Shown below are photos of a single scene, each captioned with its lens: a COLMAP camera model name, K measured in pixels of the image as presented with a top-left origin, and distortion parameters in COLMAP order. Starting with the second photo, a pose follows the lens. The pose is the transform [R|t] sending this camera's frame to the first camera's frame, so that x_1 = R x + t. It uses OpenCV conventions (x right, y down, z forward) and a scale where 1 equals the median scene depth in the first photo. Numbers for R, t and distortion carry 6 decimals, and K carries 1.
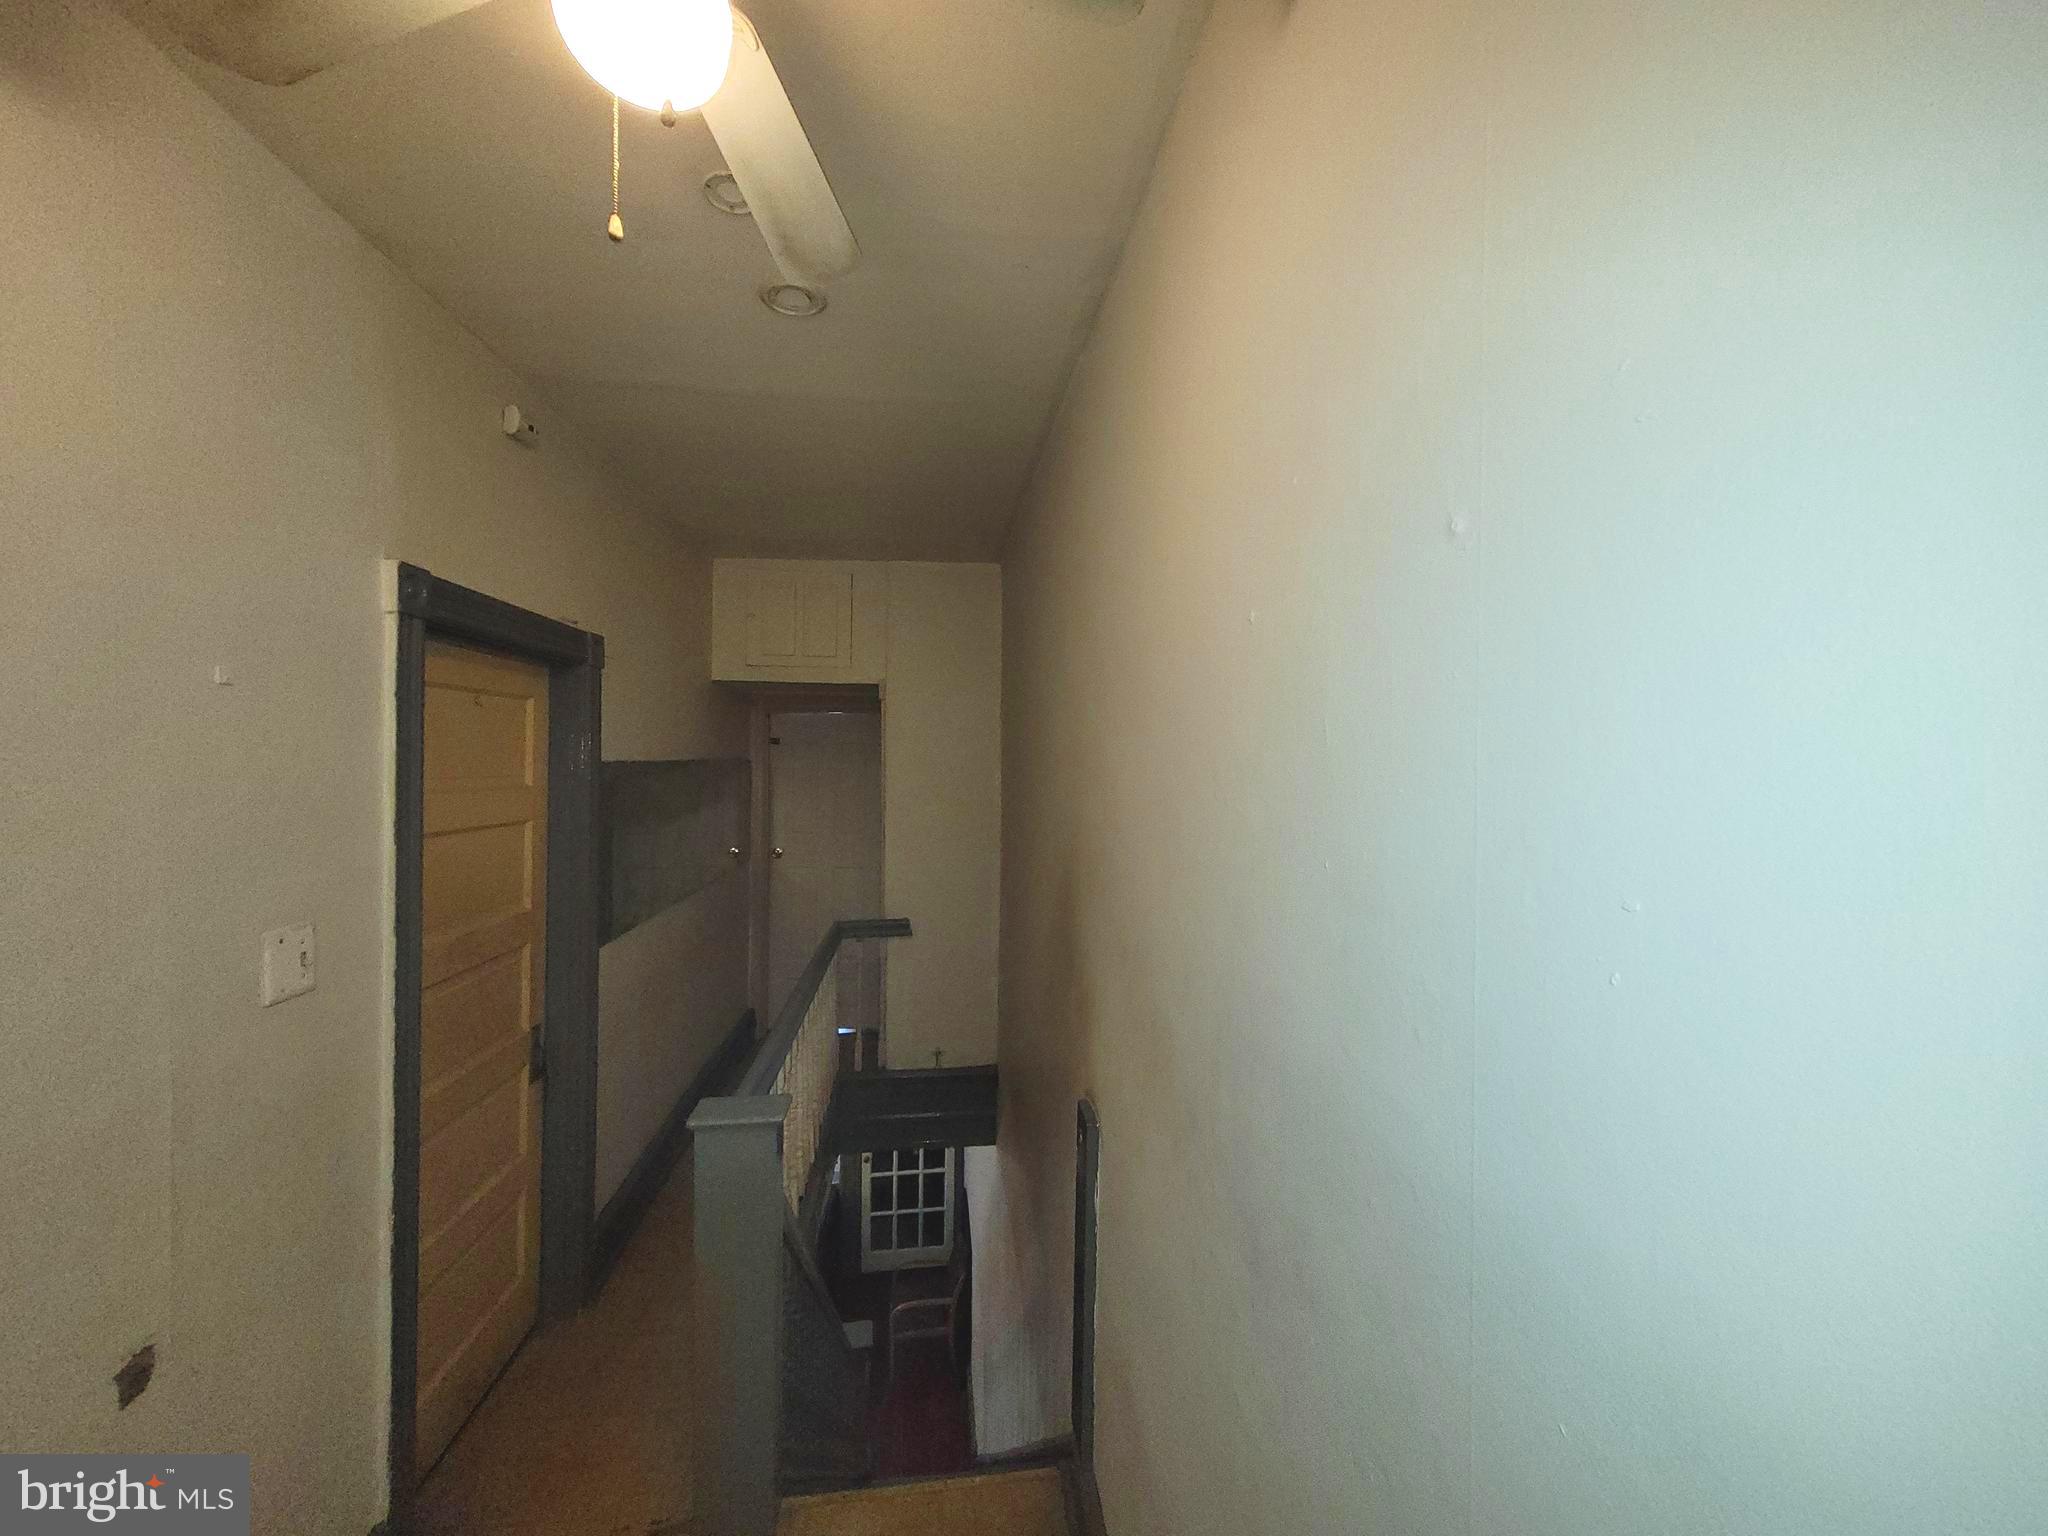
lens RADIAL K [[811.9, 0, 1031.9], [0, 811.9, 748.4], [0, 0, 1]] dist [0.003706, -0.000781]
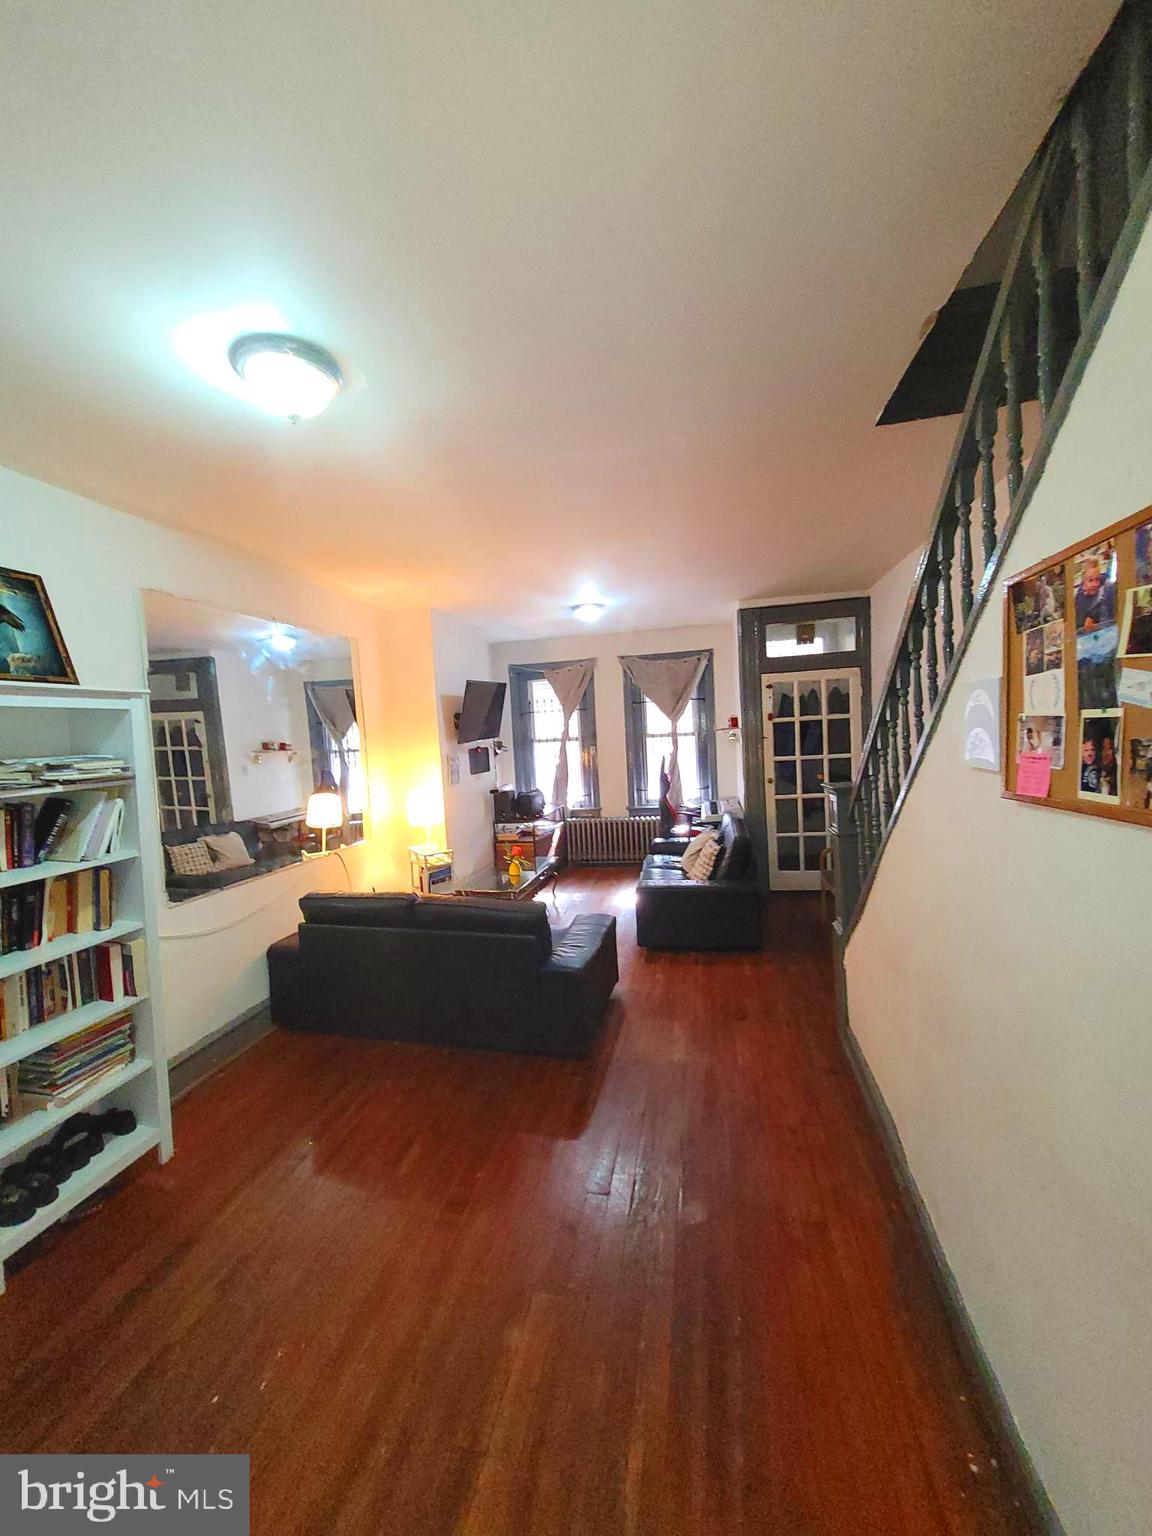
lens RADIAL K [[608.9, 0, 575.8], [0, 608.9, 767.0], [0, 0, 1]] dist [0.003706, -0.000781]
pose [[0.943341, -0.046320, -0.328577, -0.179823], [0.073759, 0.994707, 0.071536, 0.412811], [0.323524, -0.091718, 0.941764, 0.207981]]
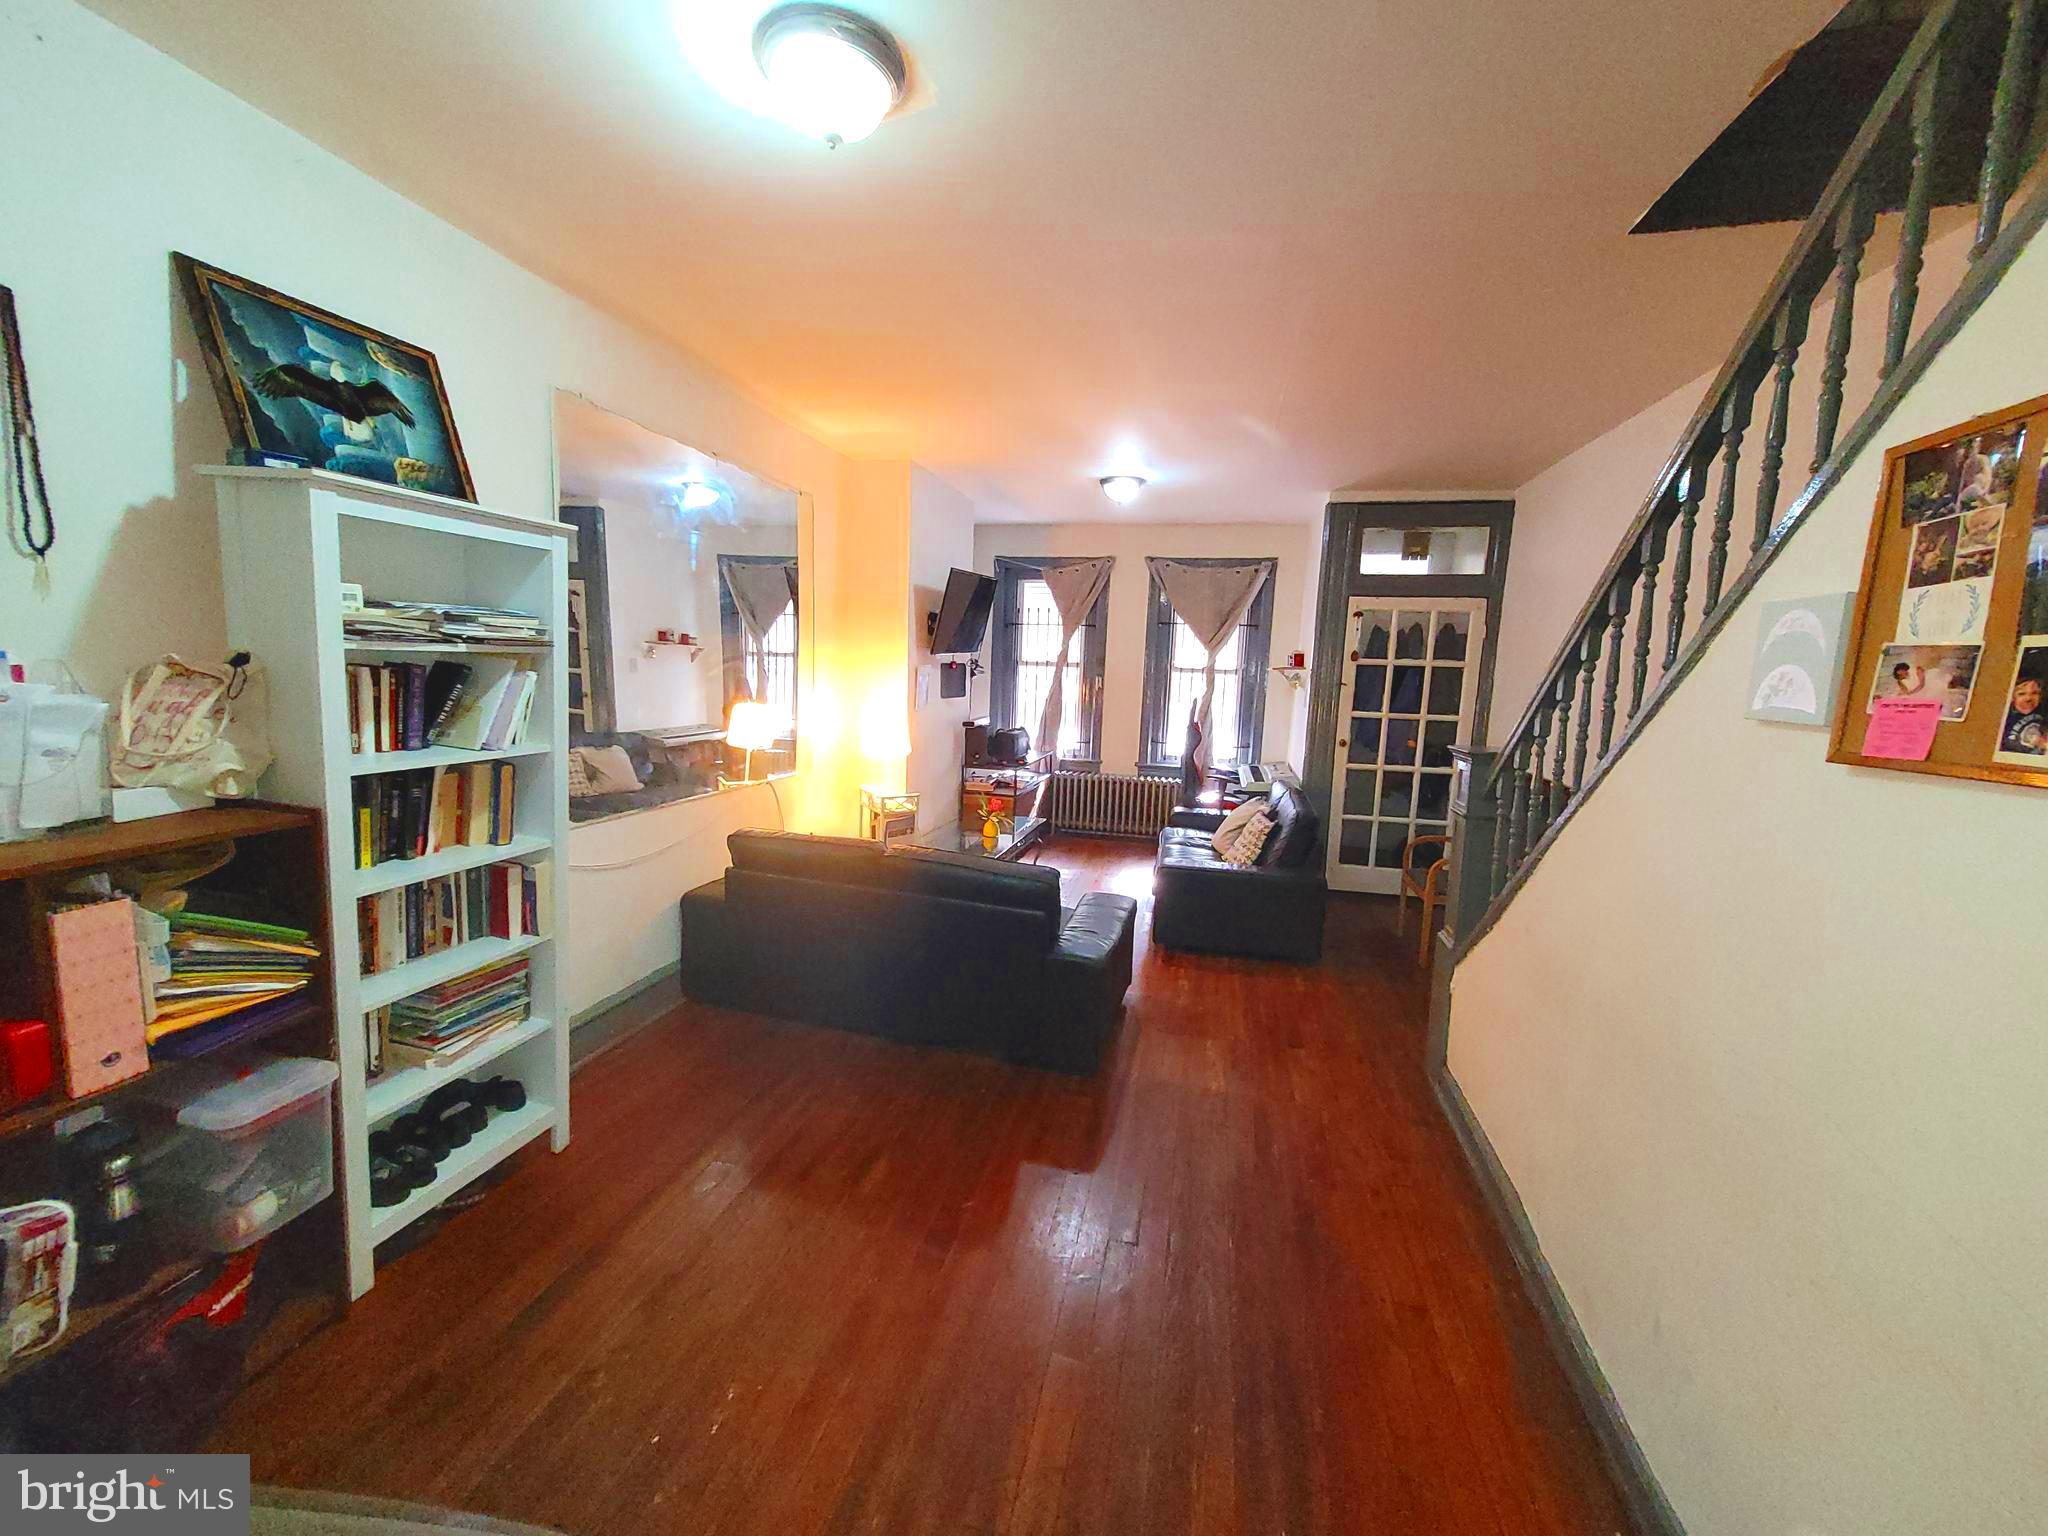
lens RADIAL K [[811.9, 0, 1026.8], [0, 811.9, 767.4], [0, 0, 1]] dist [0.003706, -0.000781]
pose [[0.938061, 0.063373, -0.340624, -0.218456], [-0.015502, 0.989822, 0.141462, 0.422975], [0.346122, -0.127420, 0.929496, 0.199587]]
